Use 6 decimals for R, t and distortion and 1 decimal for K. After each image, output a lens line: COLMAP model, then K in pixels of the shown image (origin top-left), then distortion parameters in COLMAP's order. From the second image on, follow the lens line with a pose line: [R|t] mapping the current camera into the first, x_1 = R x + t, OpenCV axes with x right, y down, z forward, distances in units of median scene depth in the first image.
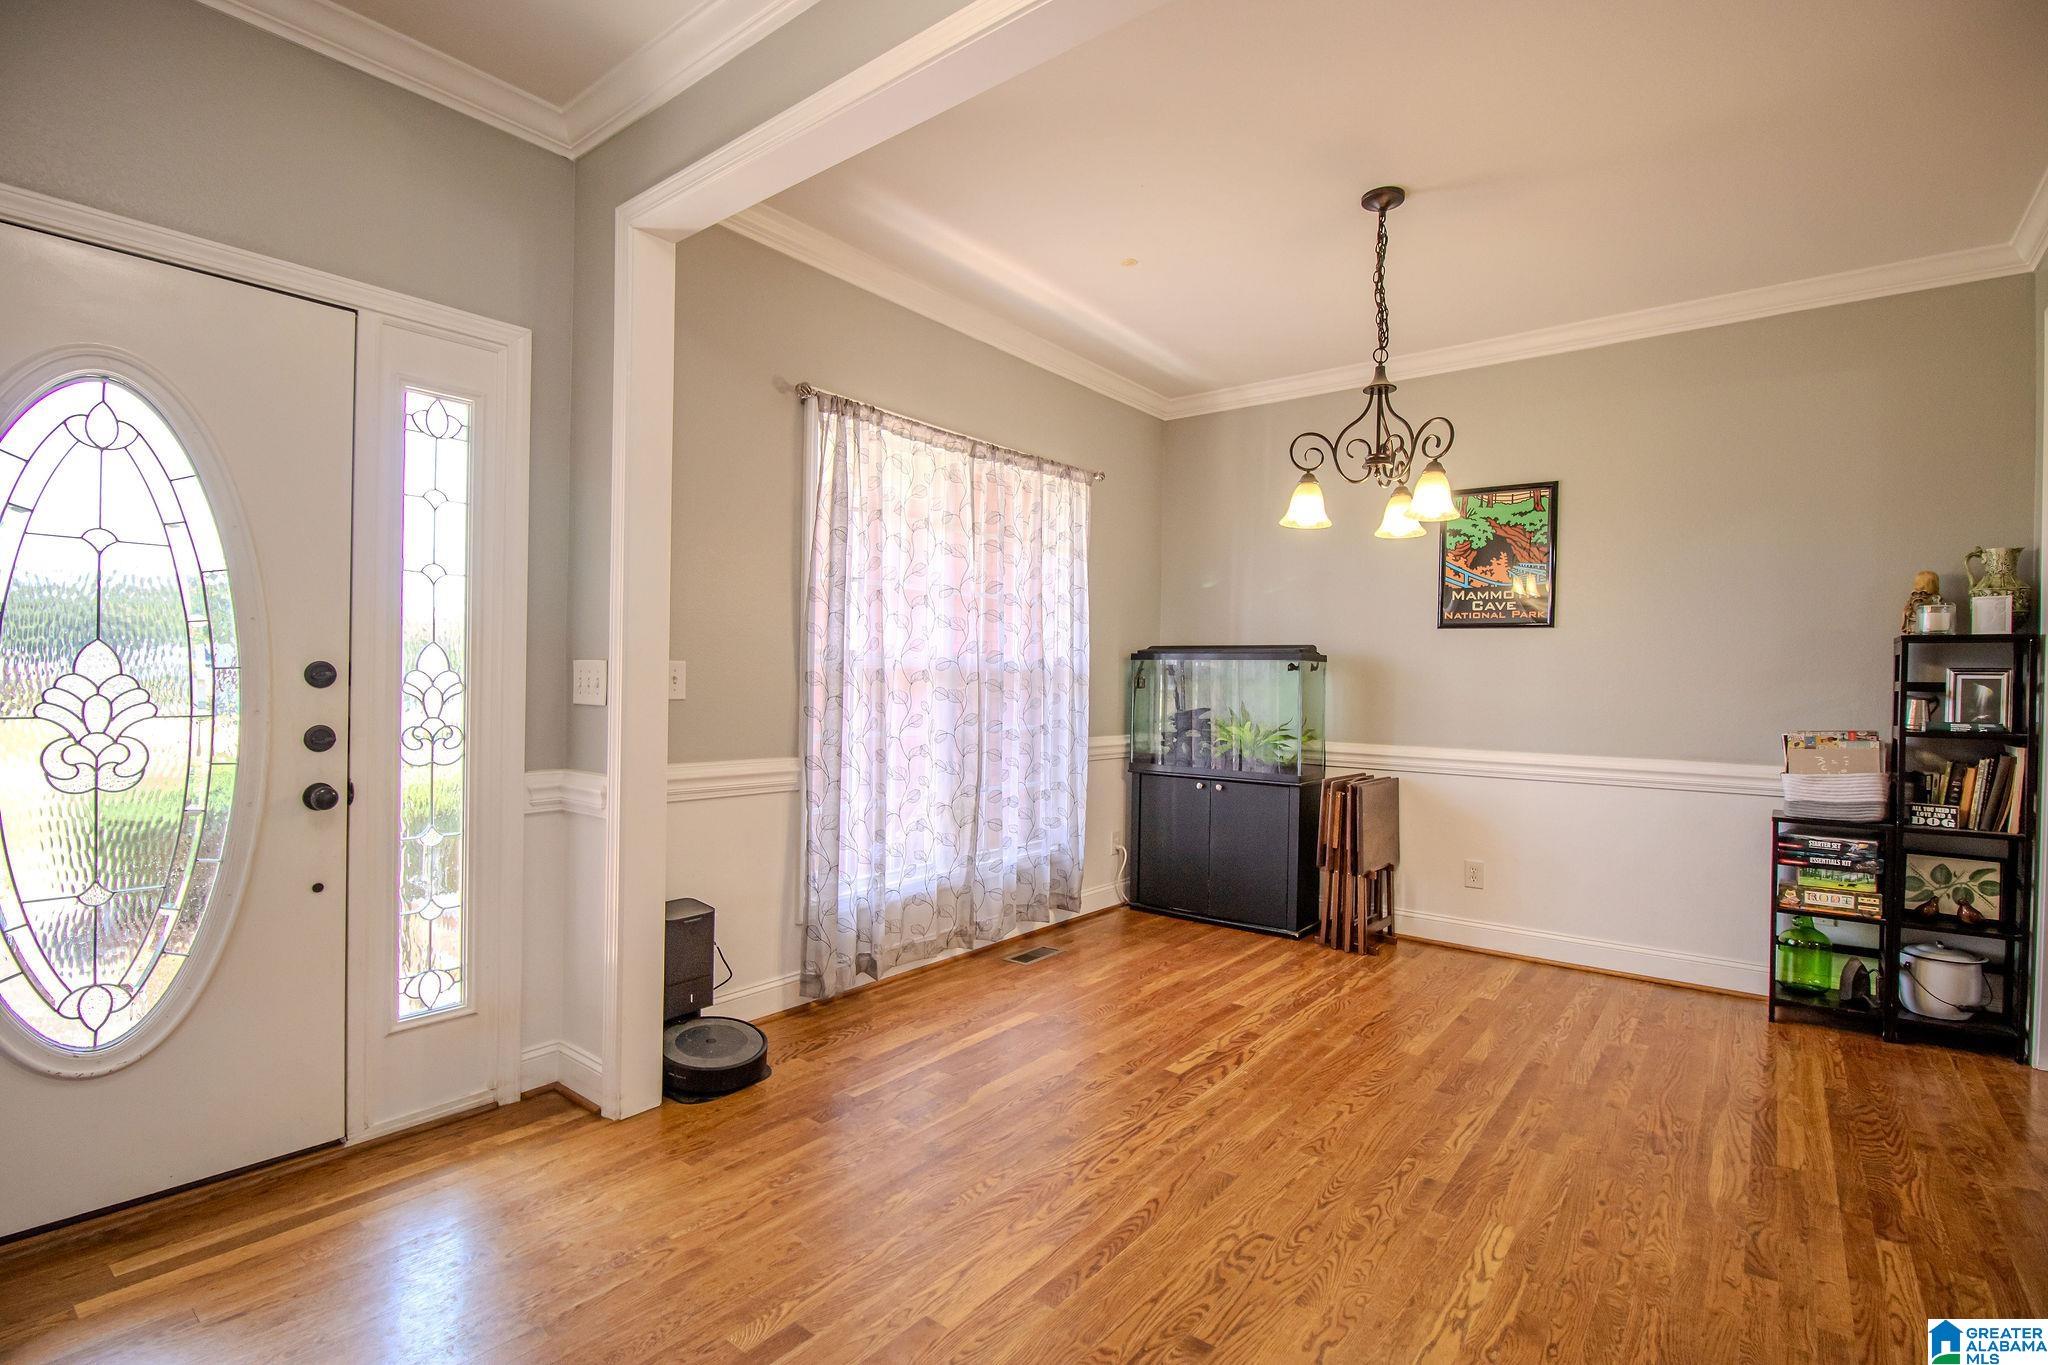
lens RADIAL K [[958.1, 0, 1018.7], [0, 958.1, 689.8], [0, 0, 1]] dist [-0.001600, -0.012314]
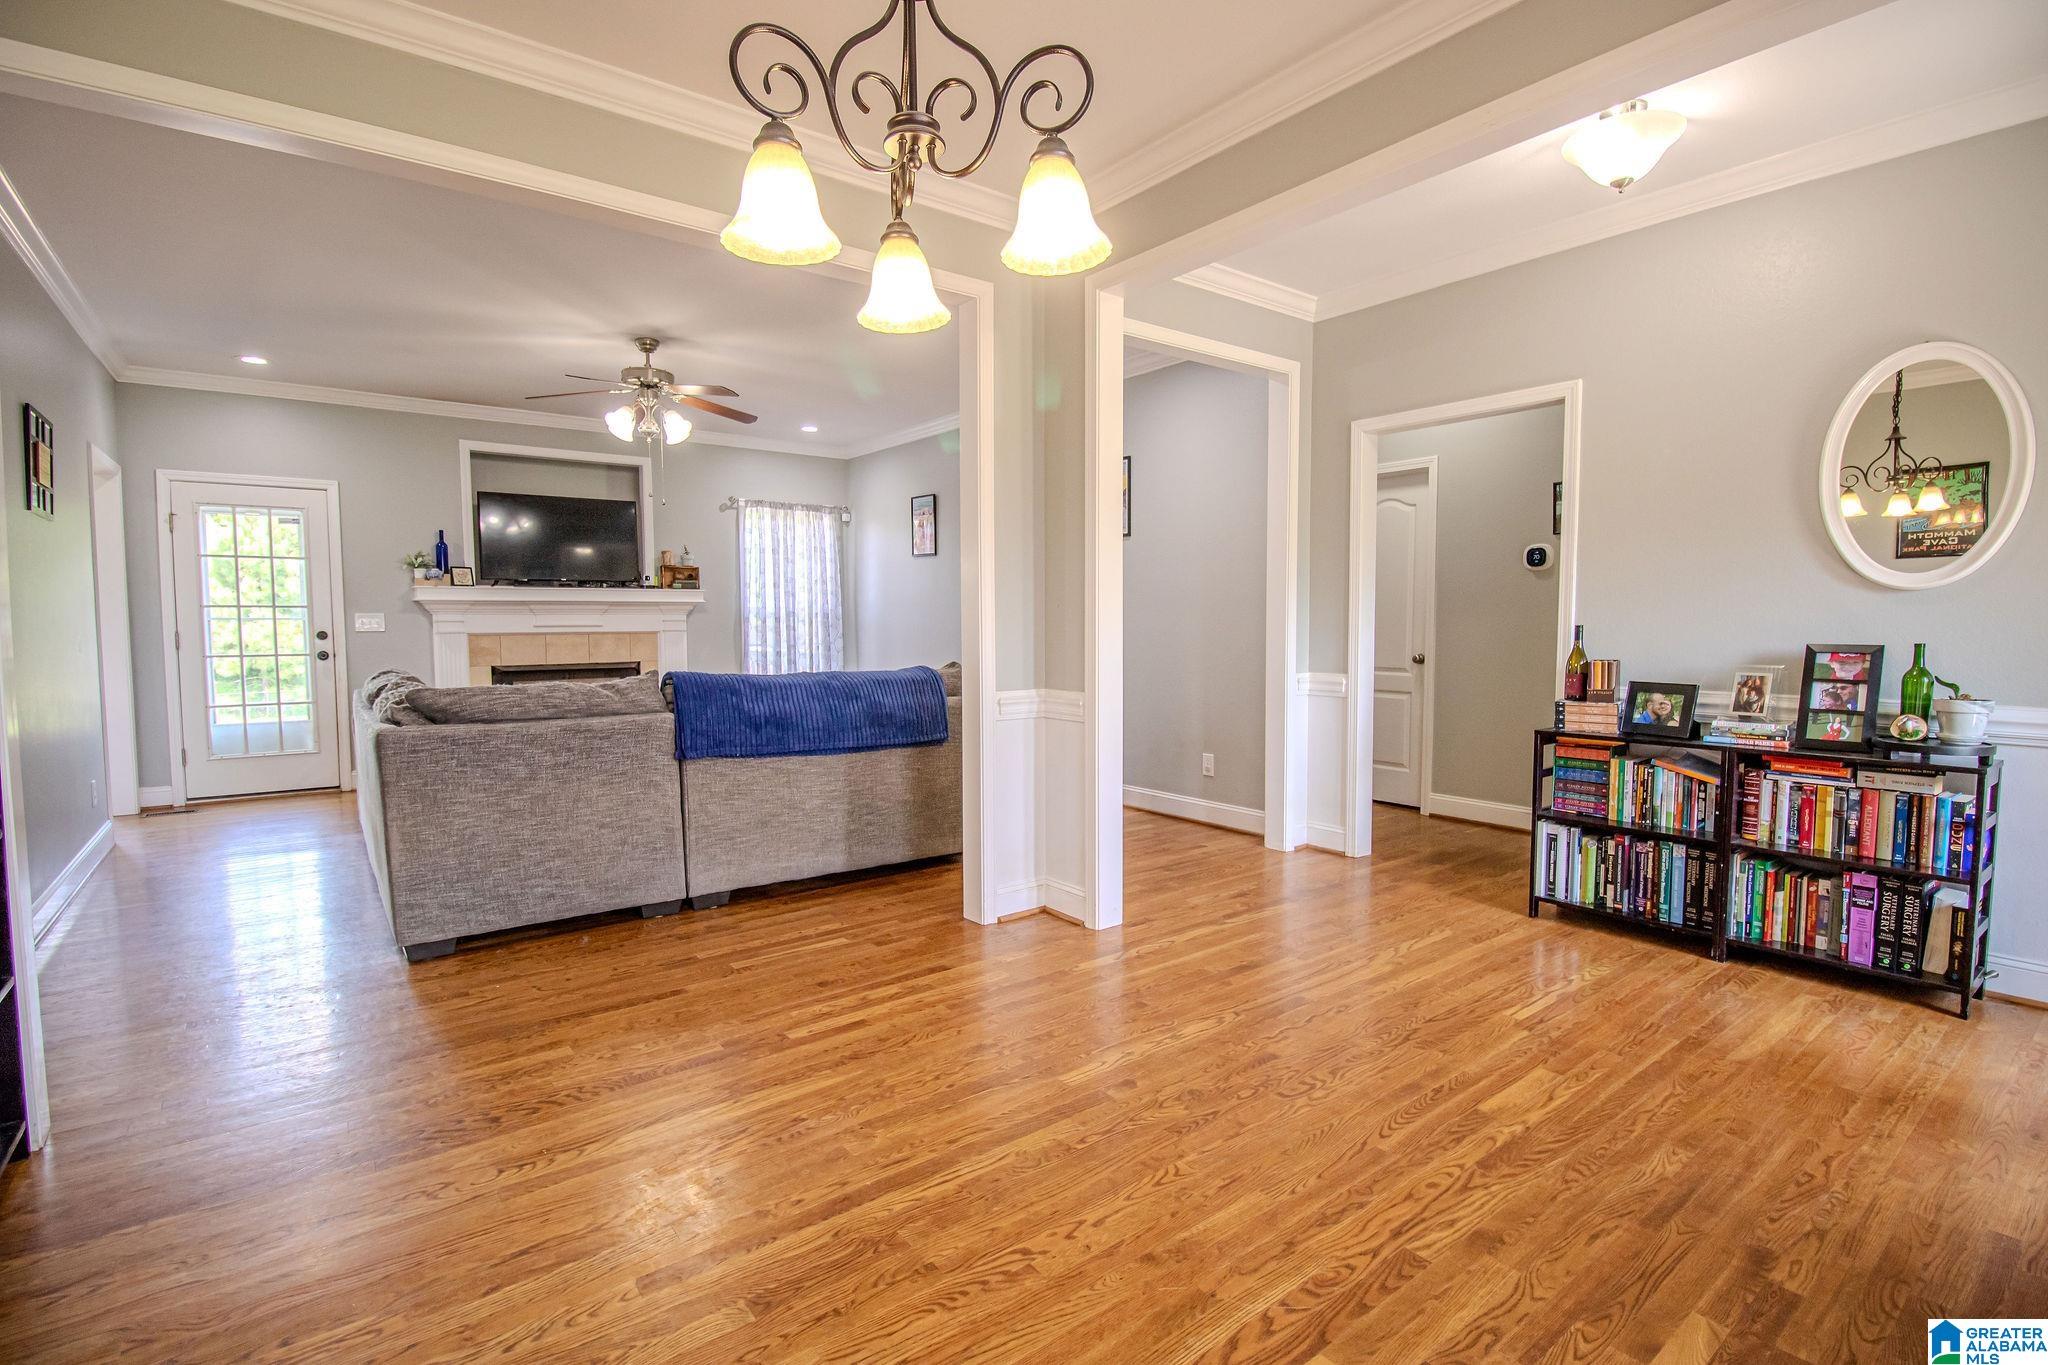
lens RADIAL K [[958.1, 0, 1033.3], [0, 958.1, 681.6], [0, 0, 1]] dist [-0.001600, -0.012314]
pose [[-0.972959, -0.024477, 0.229678, 0.240989], [-0.008048, 0.997358, 0.072196, -0.004210], [-0.230838, 0.068396, -0.970585, 1.739859]]
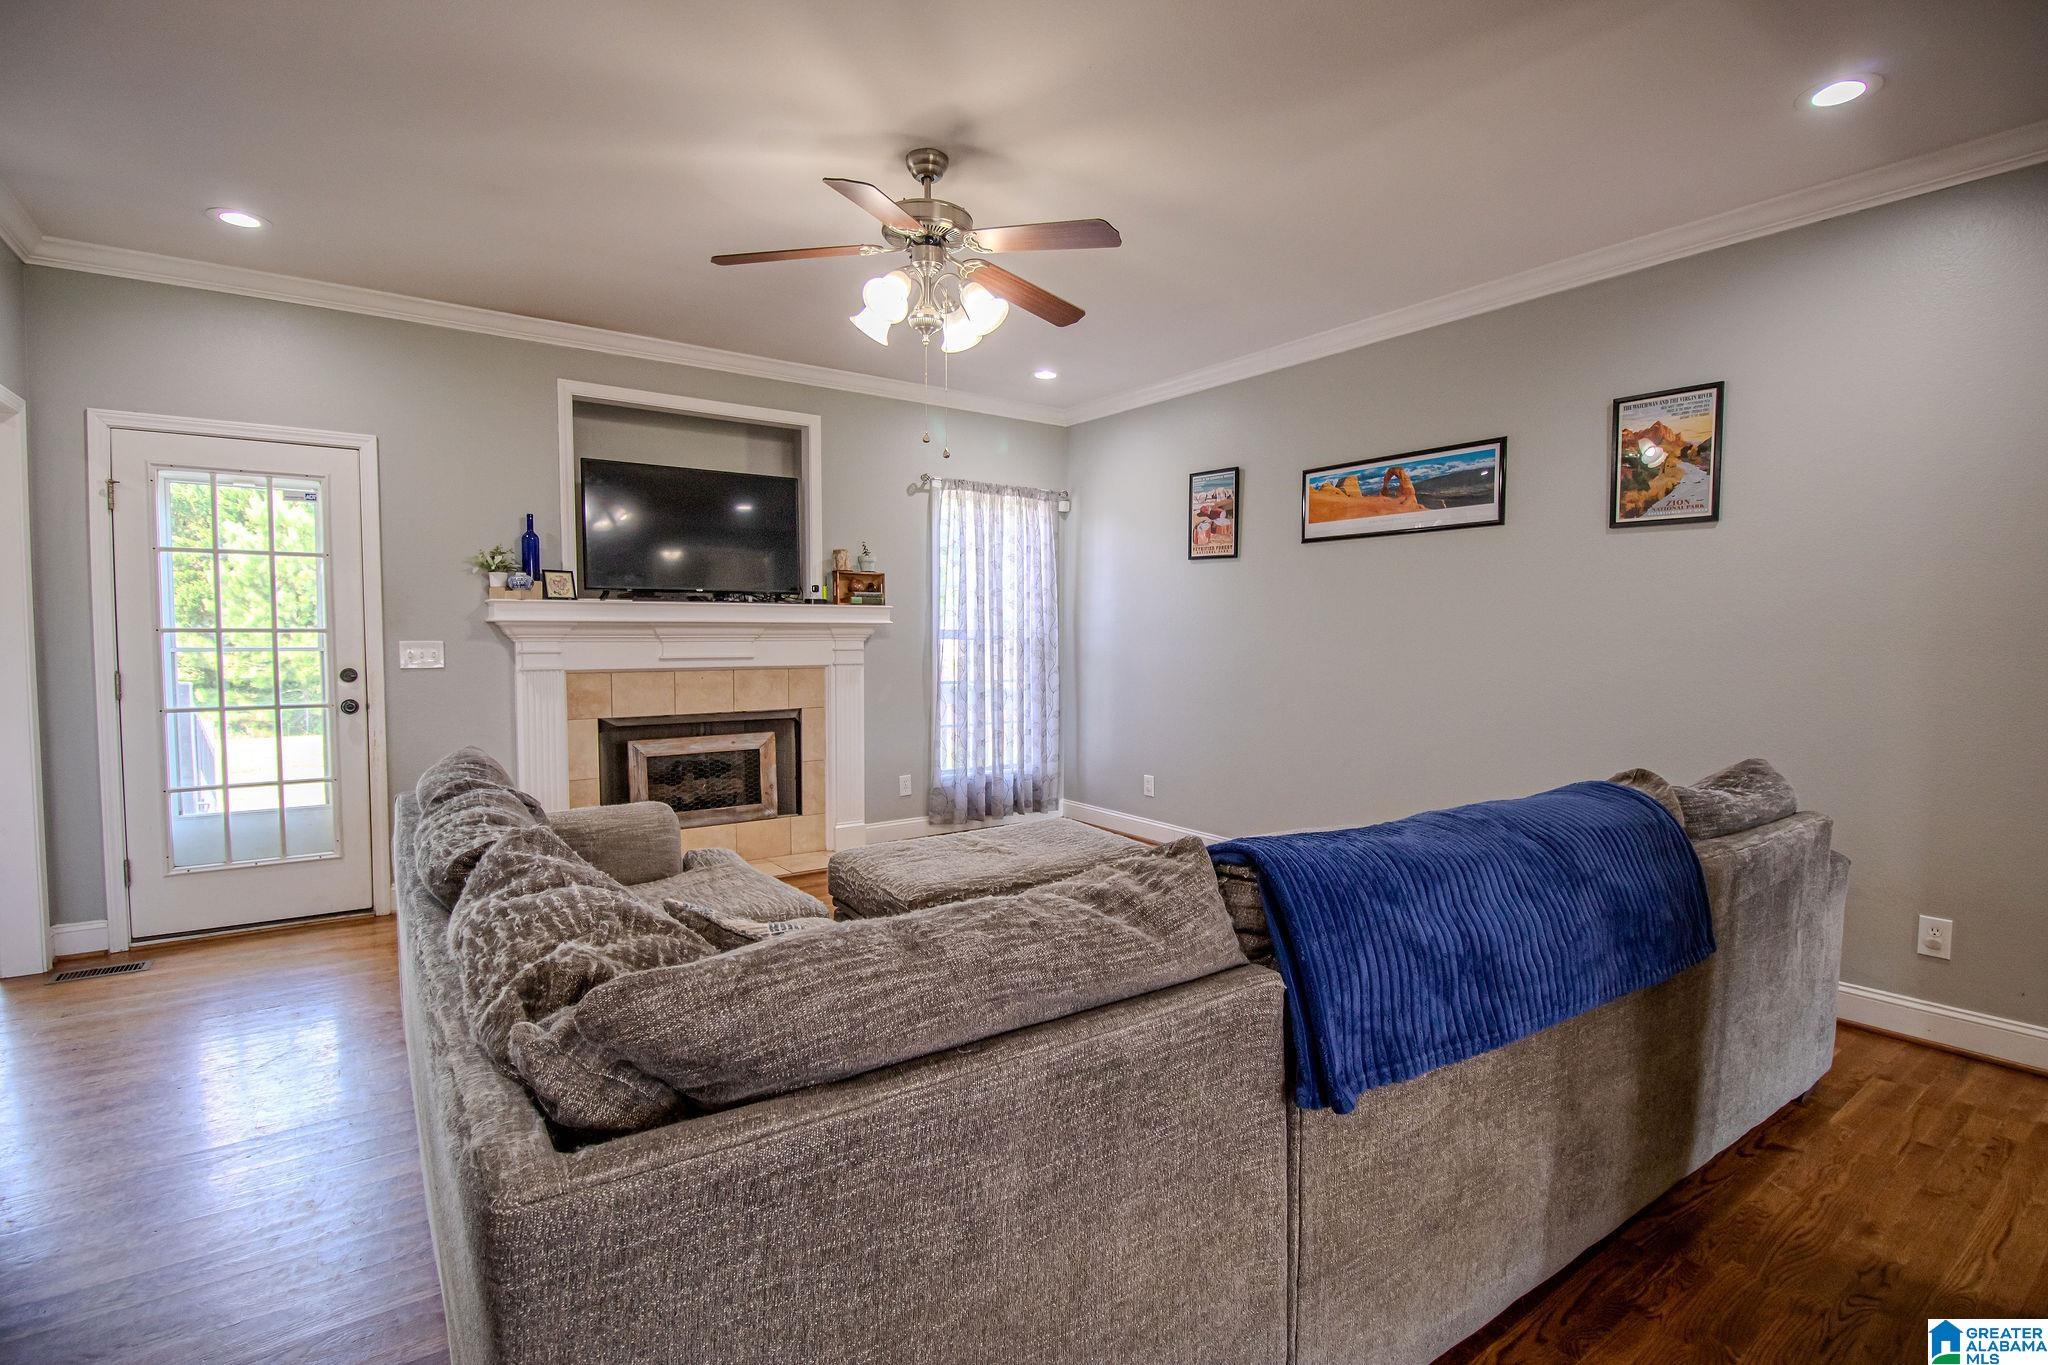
lens RADIAL K [[958.1, 0, 1027.6], [0, 958.1, 682.4], [0, 0, 1]] dist [-0.001600, -0.012314]
pose [[-0.964126, -0.029323, 0.263820, 1.119635], [-0.013608, 0.998033, 0.061198, -0.032343], [-0.265096, 0.055412, -0.962629, 0.967541]]
